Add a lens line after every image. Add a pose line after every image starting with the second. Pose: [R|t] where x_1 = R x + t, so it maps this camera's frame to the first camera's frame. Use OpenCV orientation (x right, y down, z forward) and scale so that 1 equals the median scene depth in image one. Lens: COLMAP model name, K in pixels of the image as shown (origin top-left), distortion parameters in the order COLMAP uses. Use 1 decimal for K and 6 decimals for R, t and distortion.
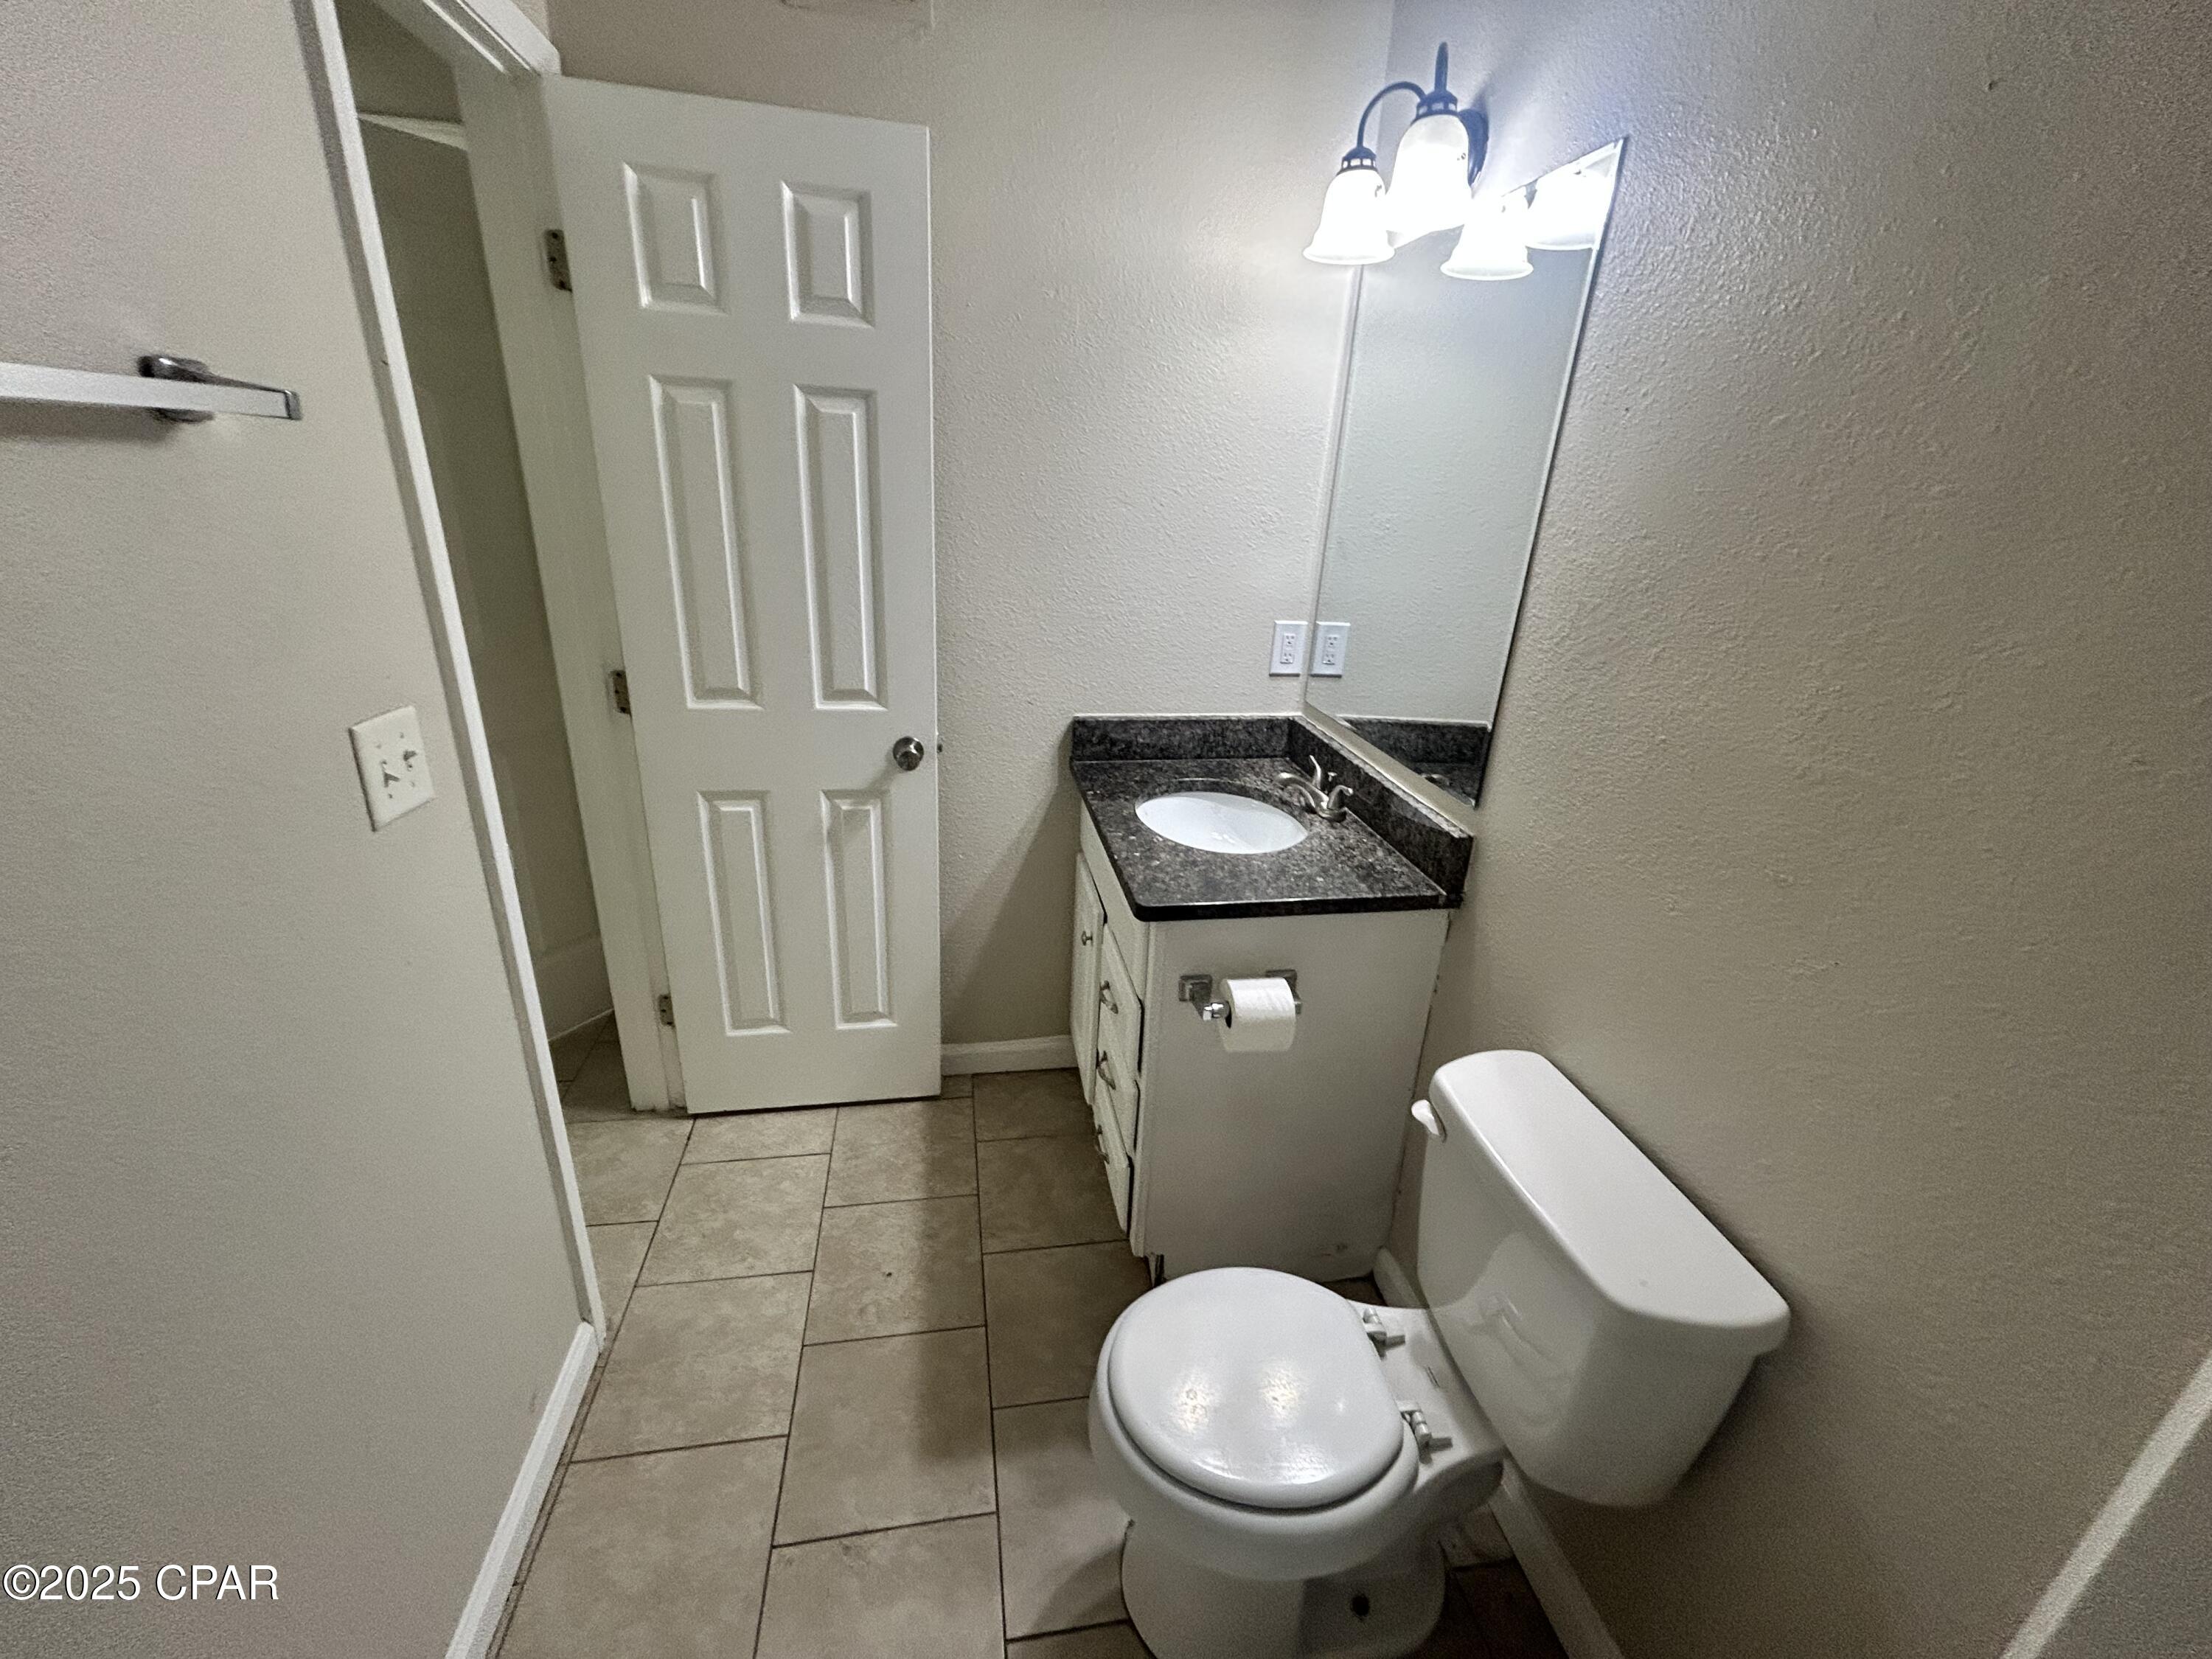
lens RADIAL K [[893.3, 0, 1108.5], [0, 893.3, 825.5], [0, 0, 1]] dist [0.000169, -0.000212]
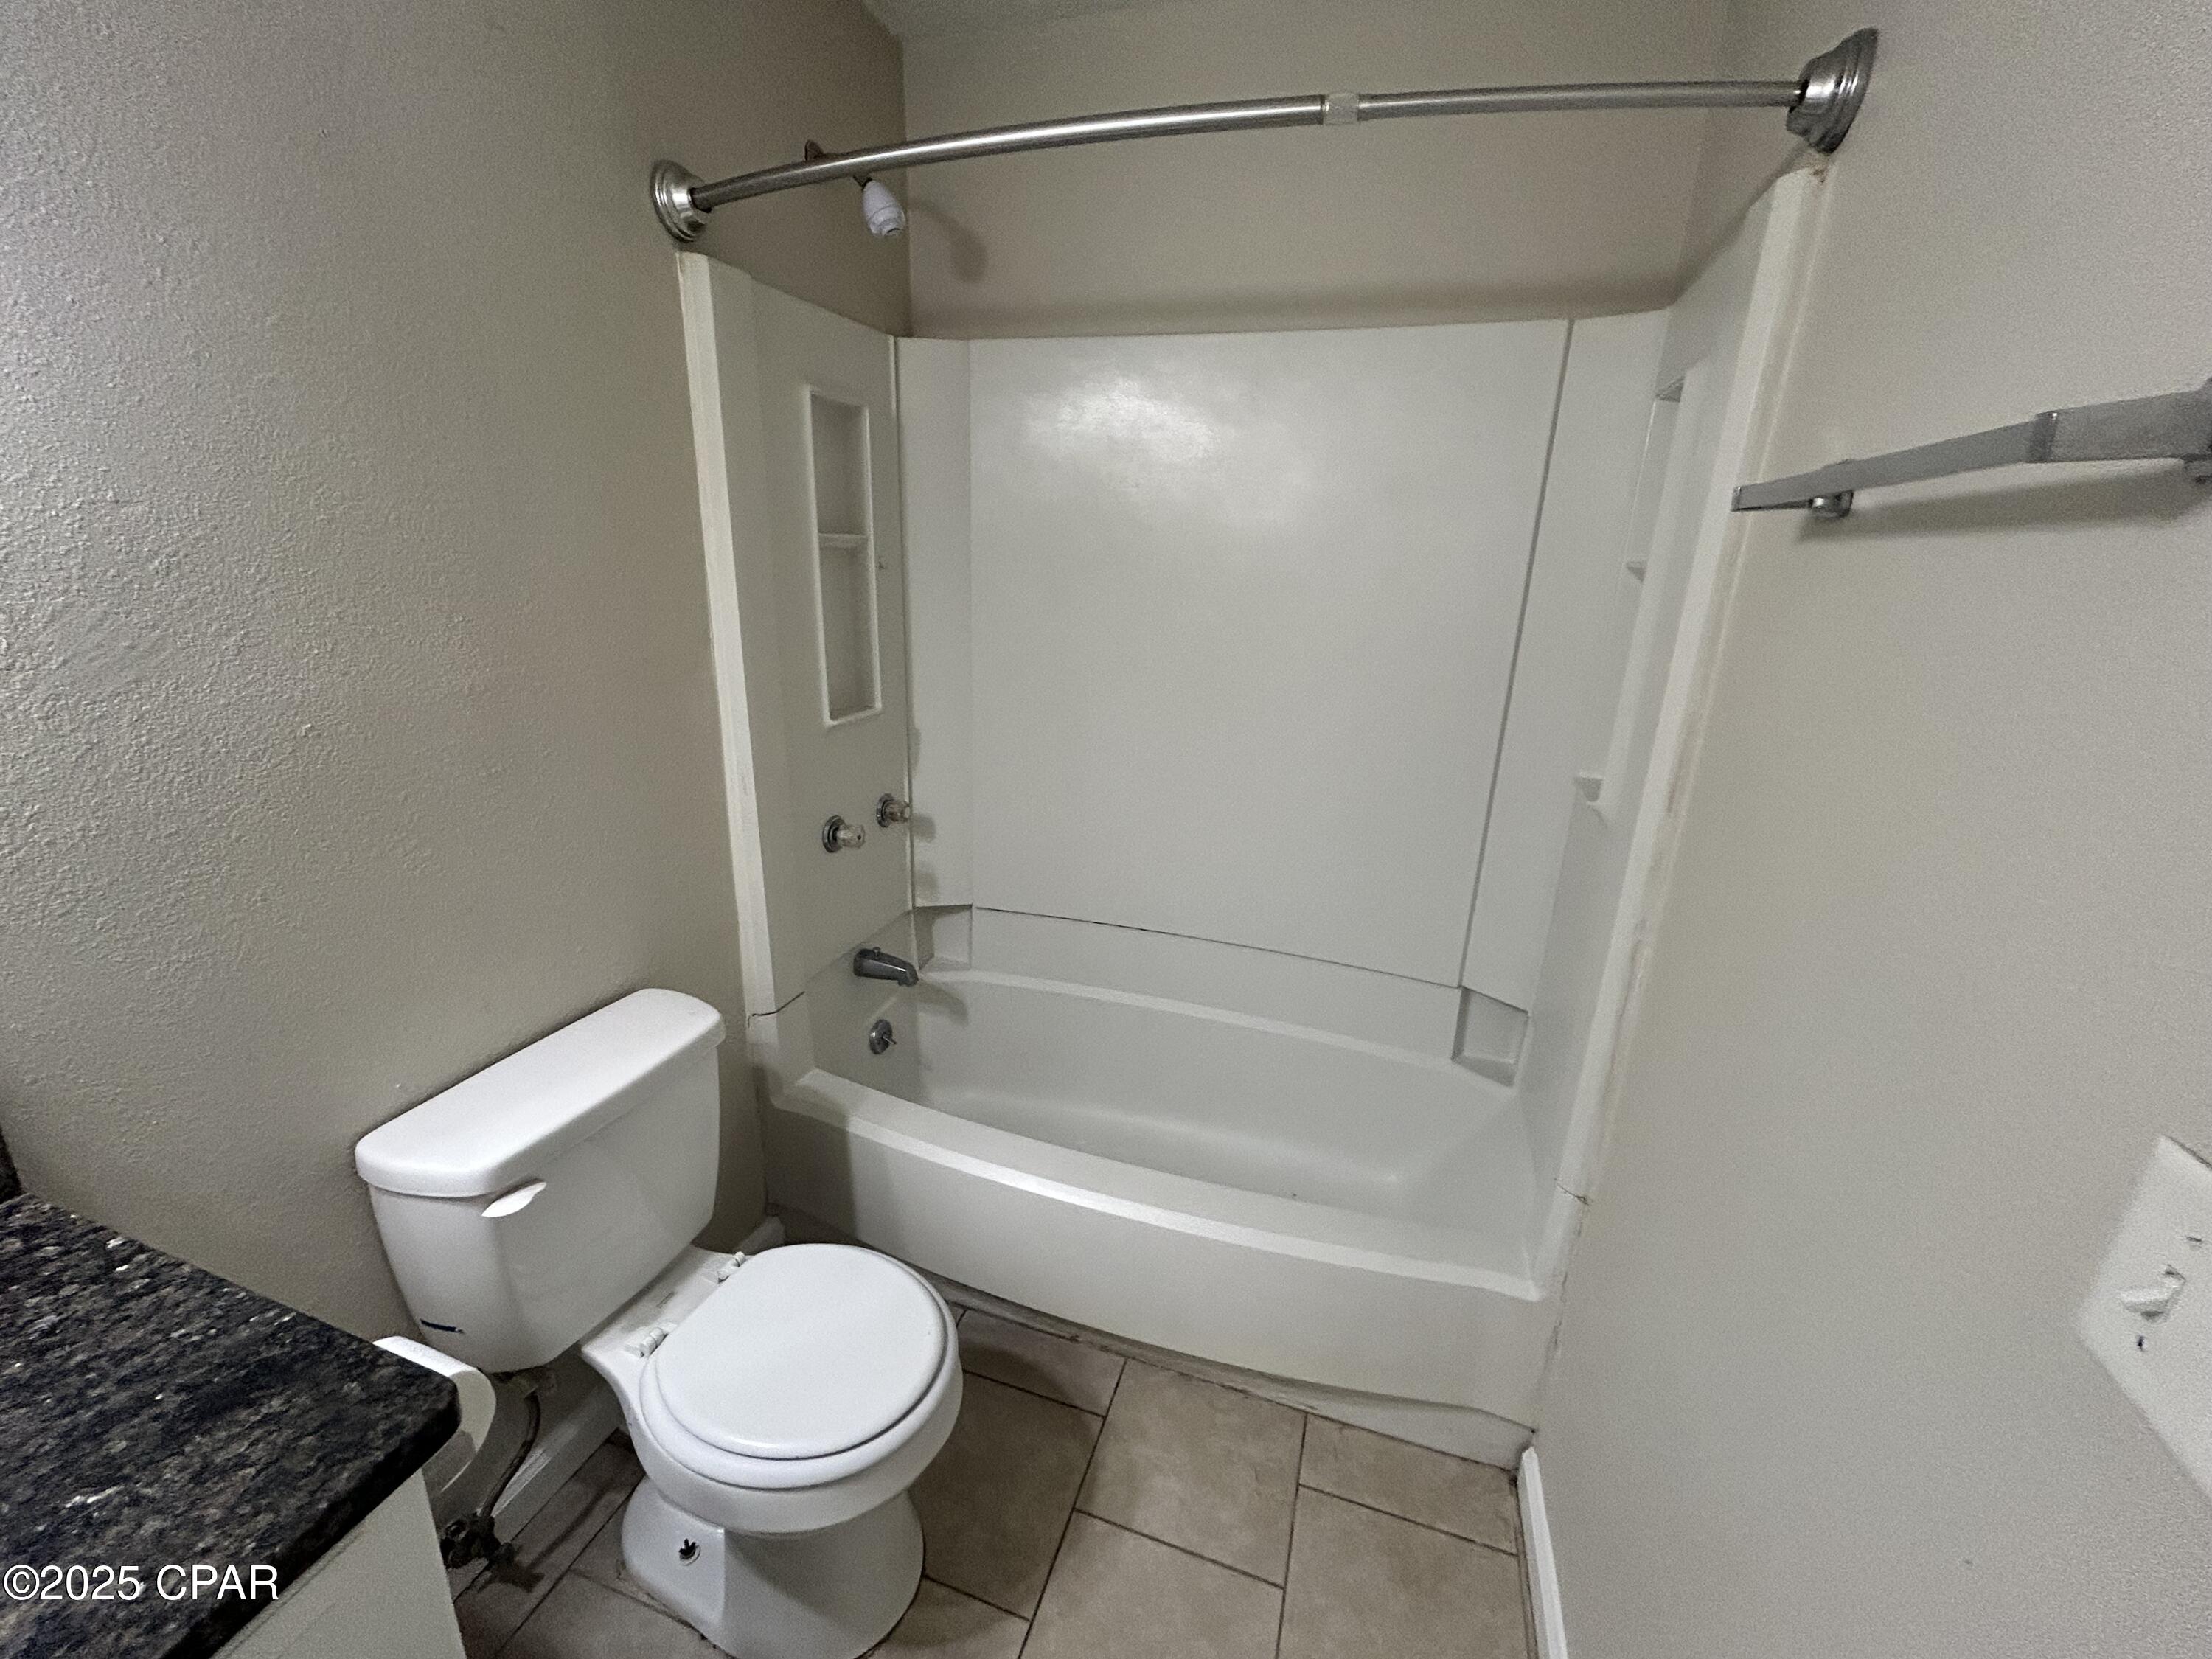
lens RADIAL K [[893.3, 0, 1108.5], [0, 893.3, 825.5], [0, 0, 1]] dist [0.000169, -0.000212]
pose [[-0.875152, -0.221104, 0.430375, -0.444763], [0.095514, 0.793034, 0.601642, -0.437502], [-0.474327, 0.567635, -0.672907, 1.158498]]
